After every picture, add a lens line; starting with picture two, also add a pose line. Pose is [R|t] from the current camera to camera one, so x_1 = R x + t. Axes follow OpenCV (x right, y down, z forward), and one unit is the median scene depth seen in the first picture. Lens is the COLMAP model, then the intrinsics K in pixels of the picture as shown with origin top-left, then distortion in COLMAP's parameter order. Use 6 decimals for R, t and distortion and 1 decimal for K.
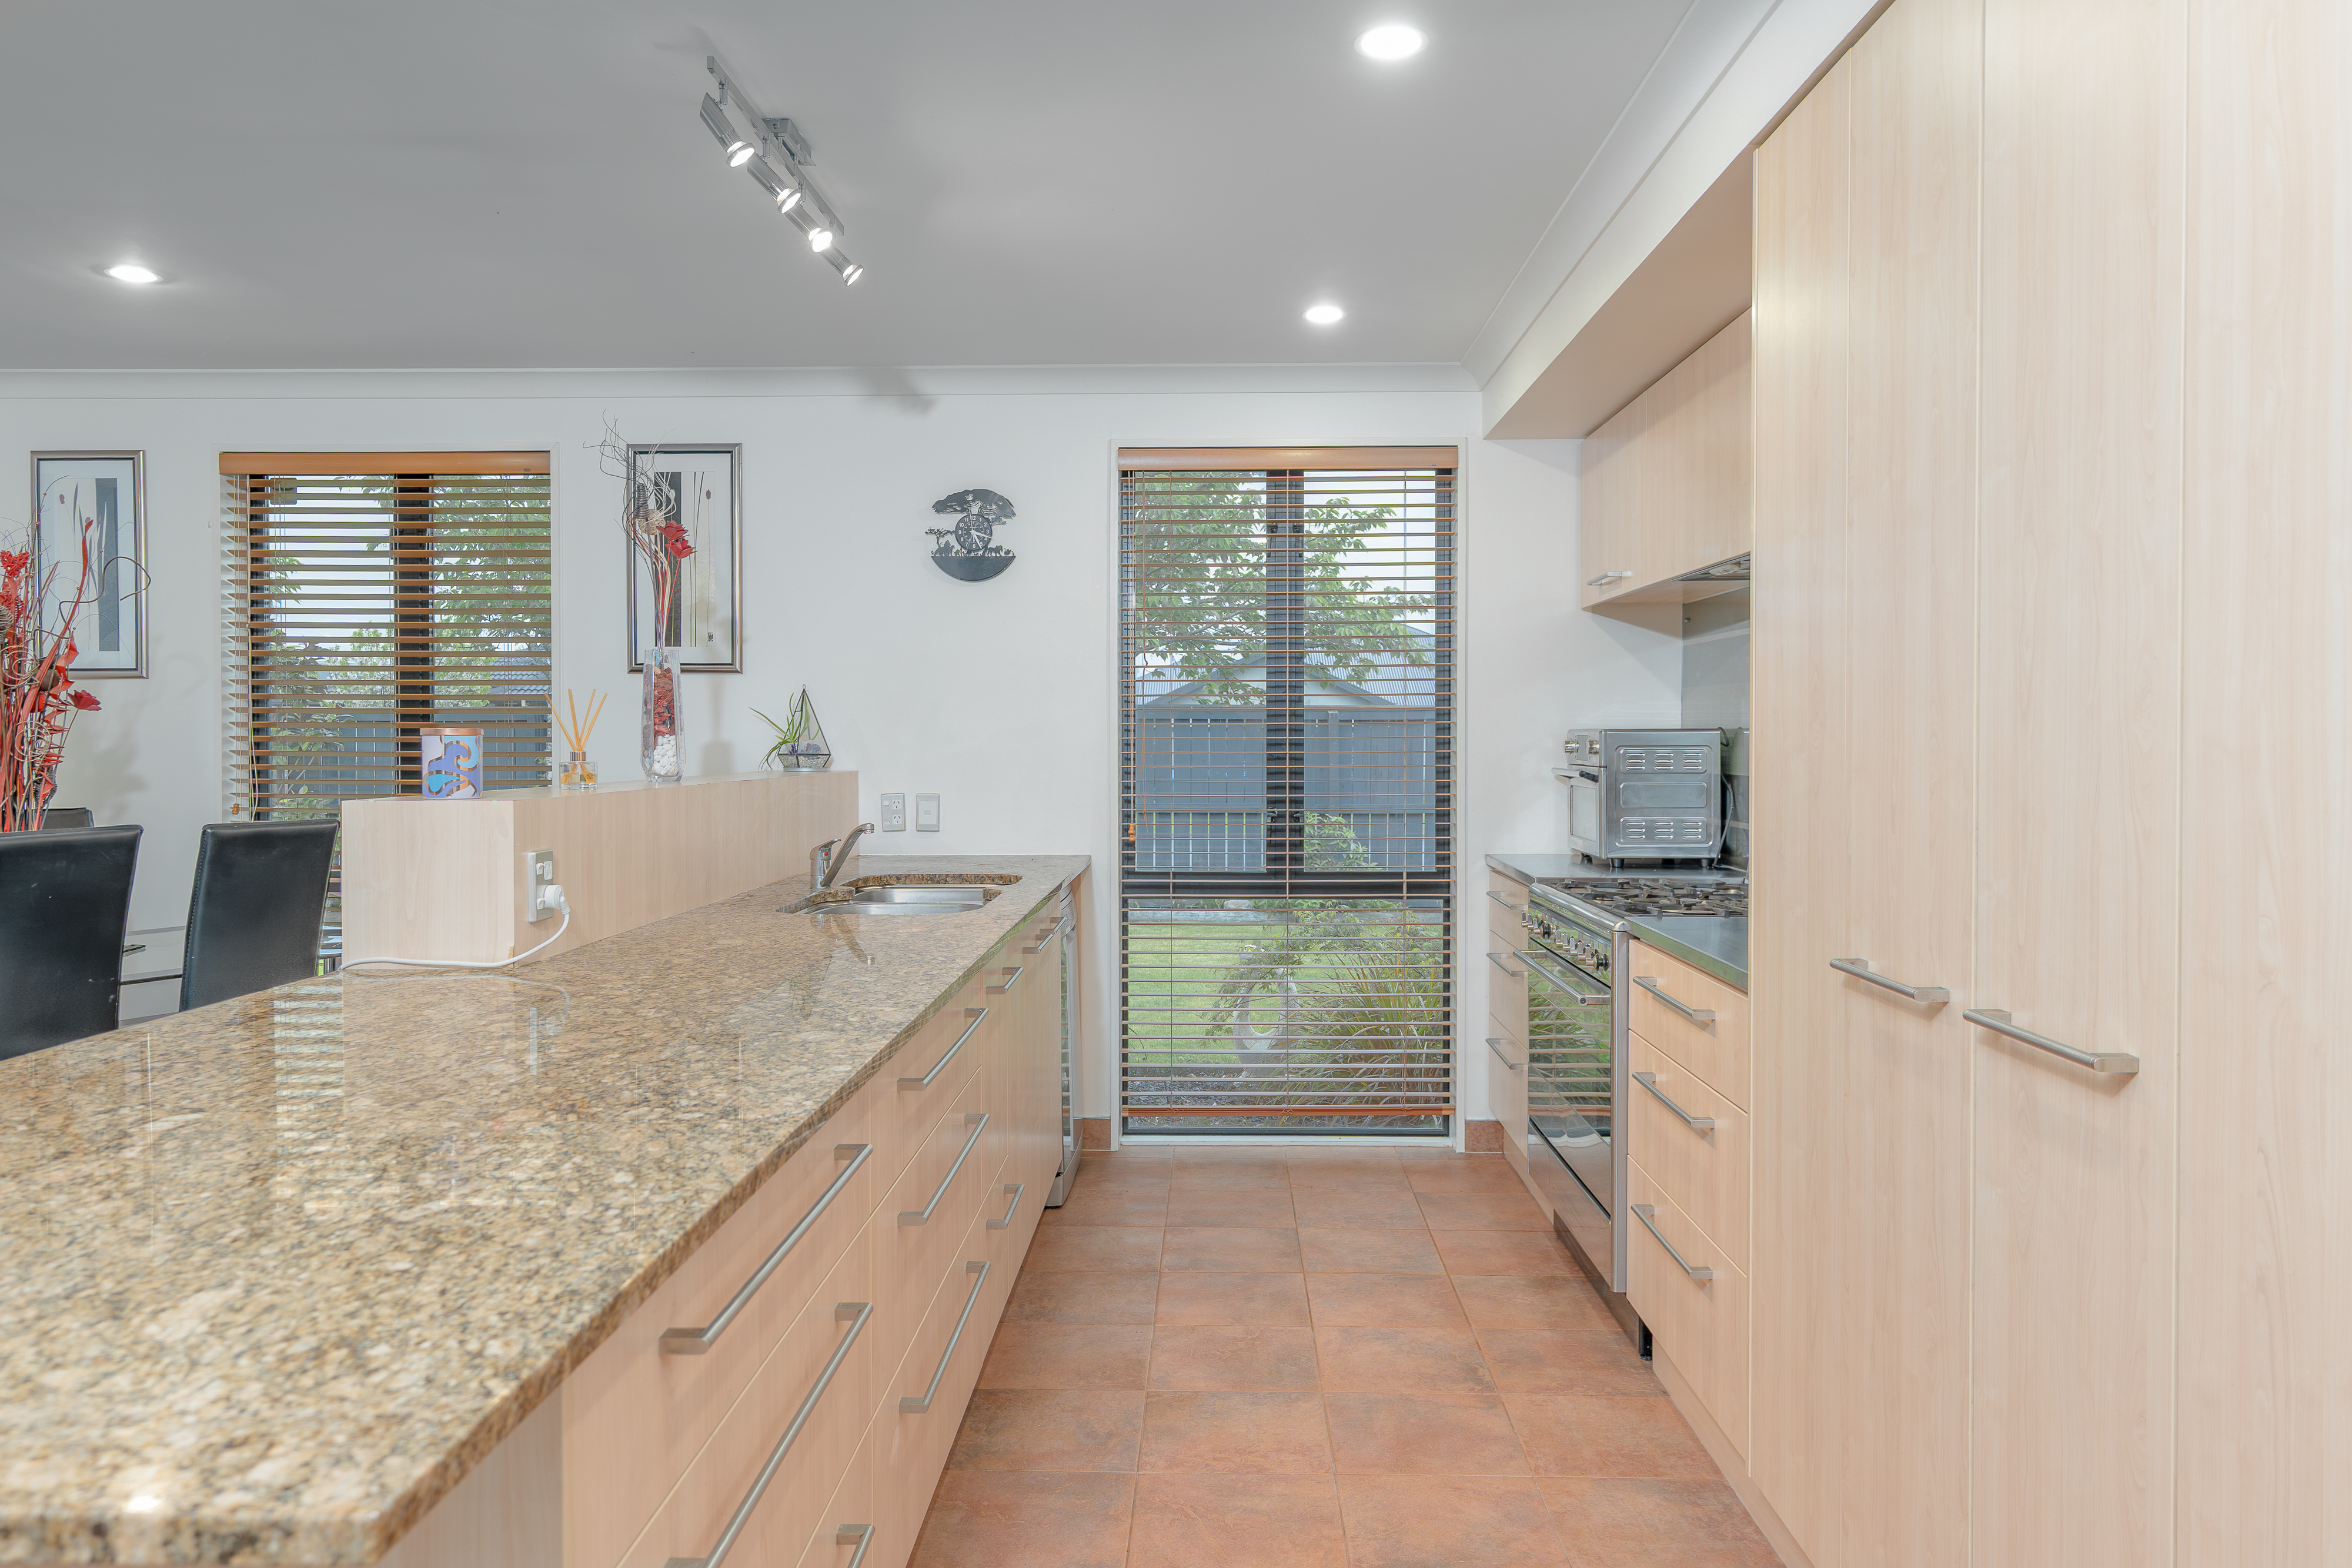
lens RADIAL K [[1591.7, 0, 1176.5], [0, 1591.7, 740.8], [0, 0, 1]] dist [0.003329, 0.002063]
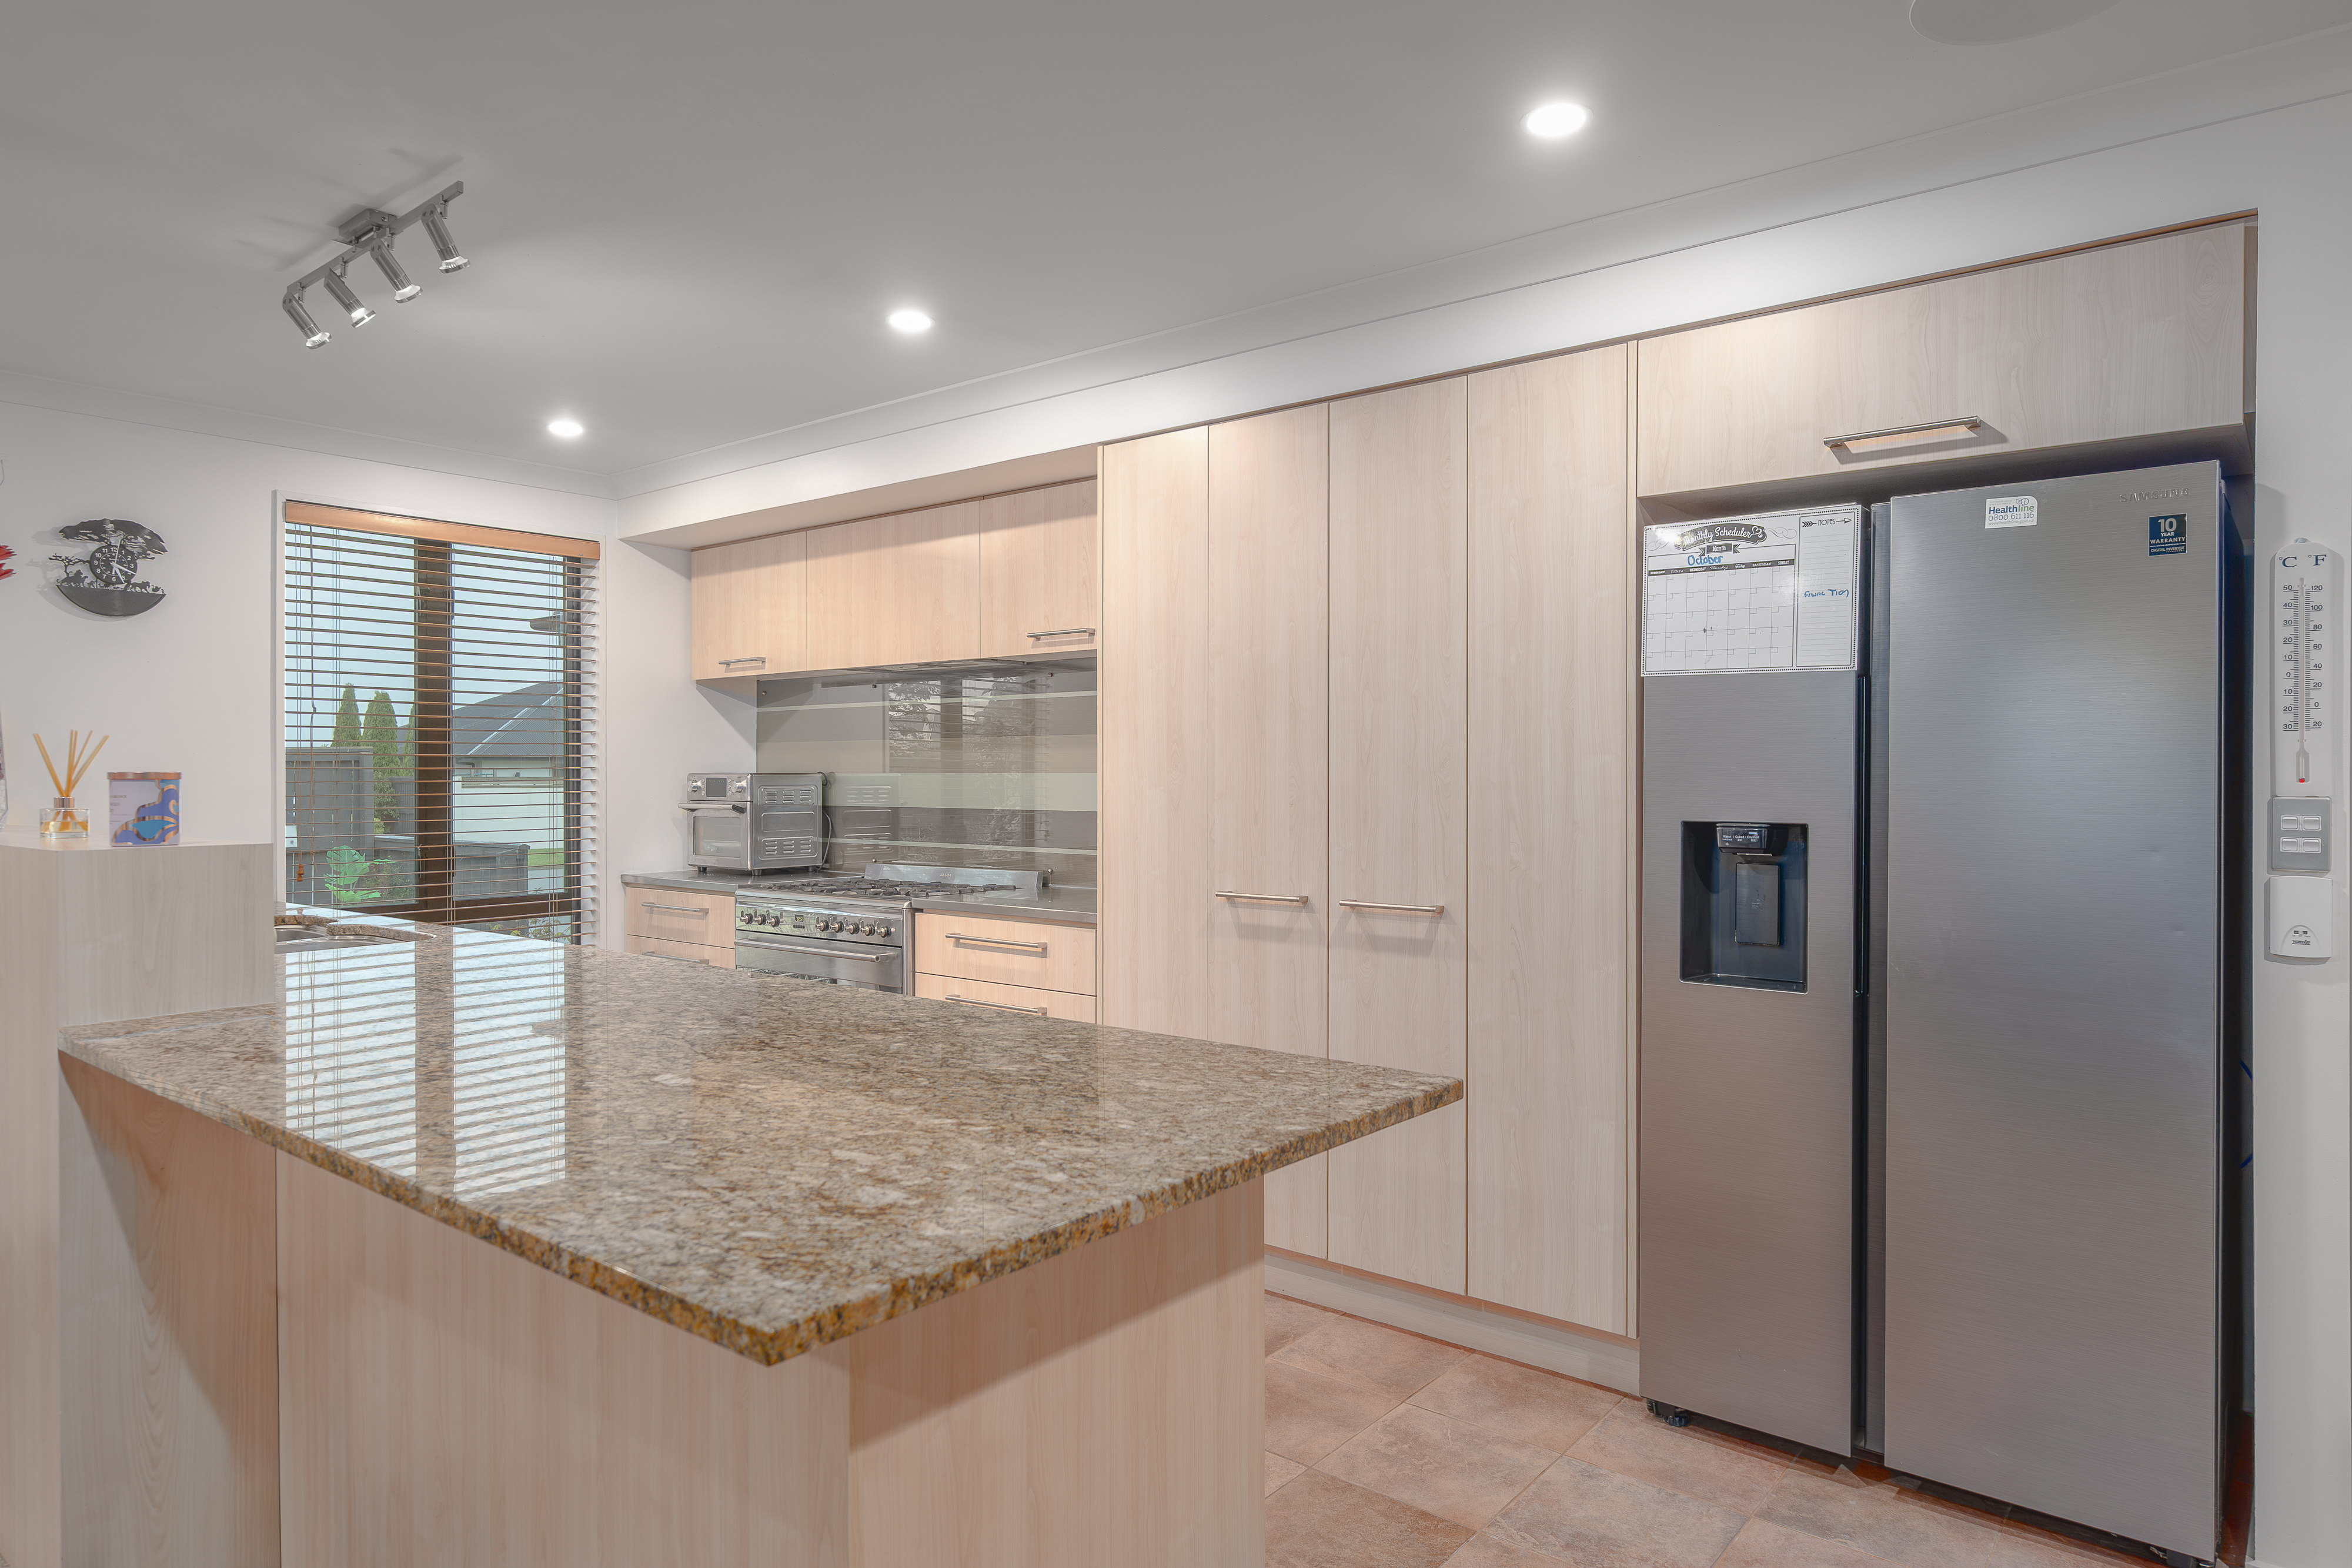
lens RADIAL K [[1392.9, 0, 1176.0], [0, 1392.9, 784.0], [0, 0, 1]] dist [-0.026523, 0.000238]
pose [[0.602879, -0.004006, 0.797822, -0.396822], [0.004401, 0.999989, 0.001695, 0.000780], [-0.797820, 0.002489, 0.602890, 0.006455]]
